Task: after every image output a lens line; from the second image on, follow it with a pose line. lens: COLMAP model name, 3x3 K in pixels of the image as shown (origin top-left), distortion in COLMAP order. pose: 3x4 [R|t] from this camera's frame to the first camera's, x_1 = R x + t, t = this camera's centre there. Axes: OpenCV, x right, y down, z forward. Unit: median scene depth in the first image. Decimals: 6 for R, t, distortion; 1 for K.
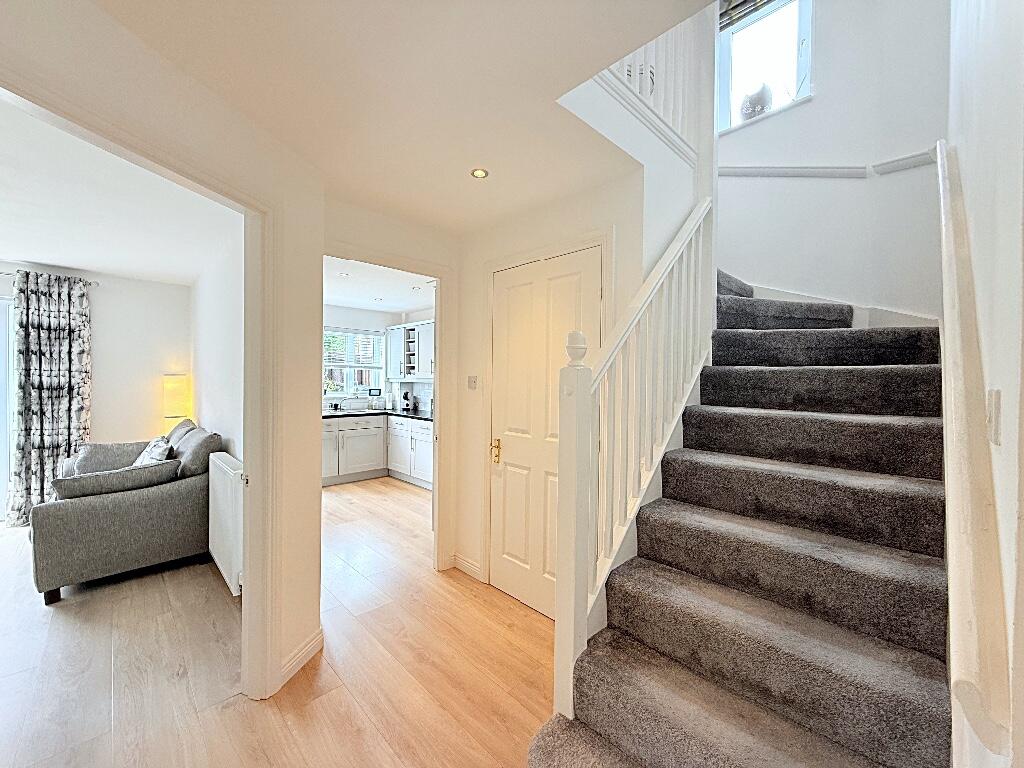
lens RADIAL K [[408.7, 0, 509.1], [0, 408.7, 384.2], [0, 0, 1]] dist [0.000177, 0.000006]
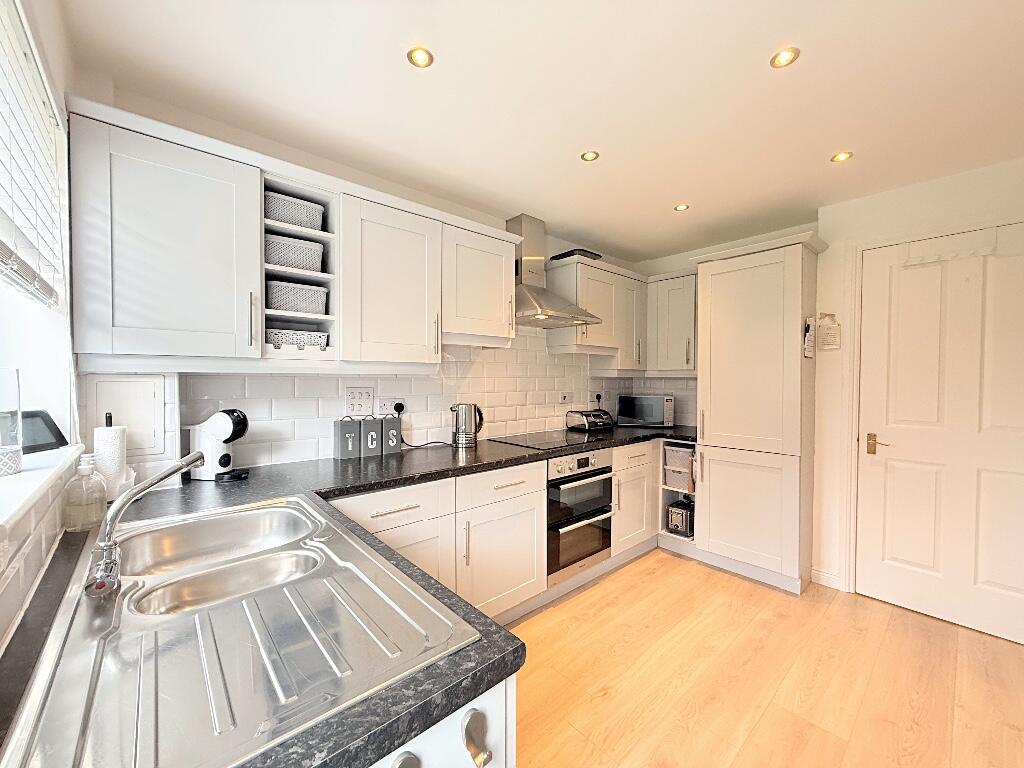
lens RADIAL K [[408.7, 0, 509.1], [0, 408.7, 384.2], [0, 0, 1]] dist [0.000177, 0.000006]
pose [[0.047599, -0.023714, 0.998585, -0.508841], [0.007544, 0.999698, 0.023381, -0.003004], [-0.998838, 0.006420, 0.047764, 0.807153]]
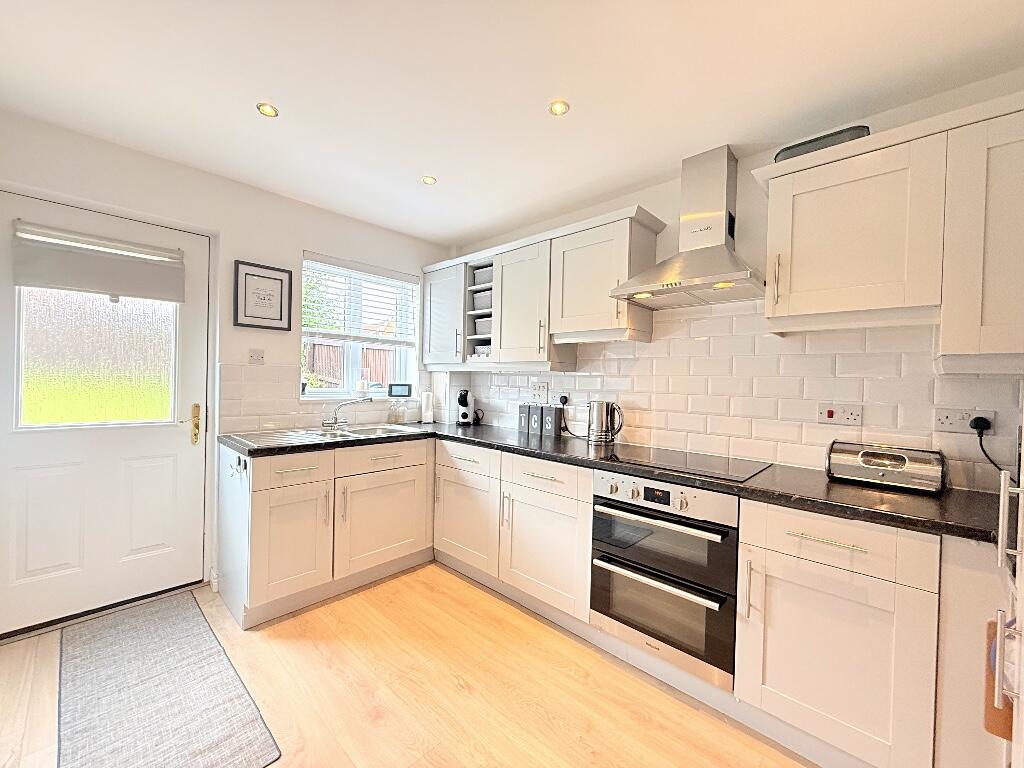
lens RADIAL K [[408.7, 0, 509.1], [0, 408.7, 384.2], [0, 0, 1]] dist [0.000177, 0.000006]
pose [[0.999038, 0.017277, 0.040308, -0.215291], [-0.017234, 0.999851, -0.001393, 0.010906], [-0.040326, 0.000697, 0.999186, 0.479617]]
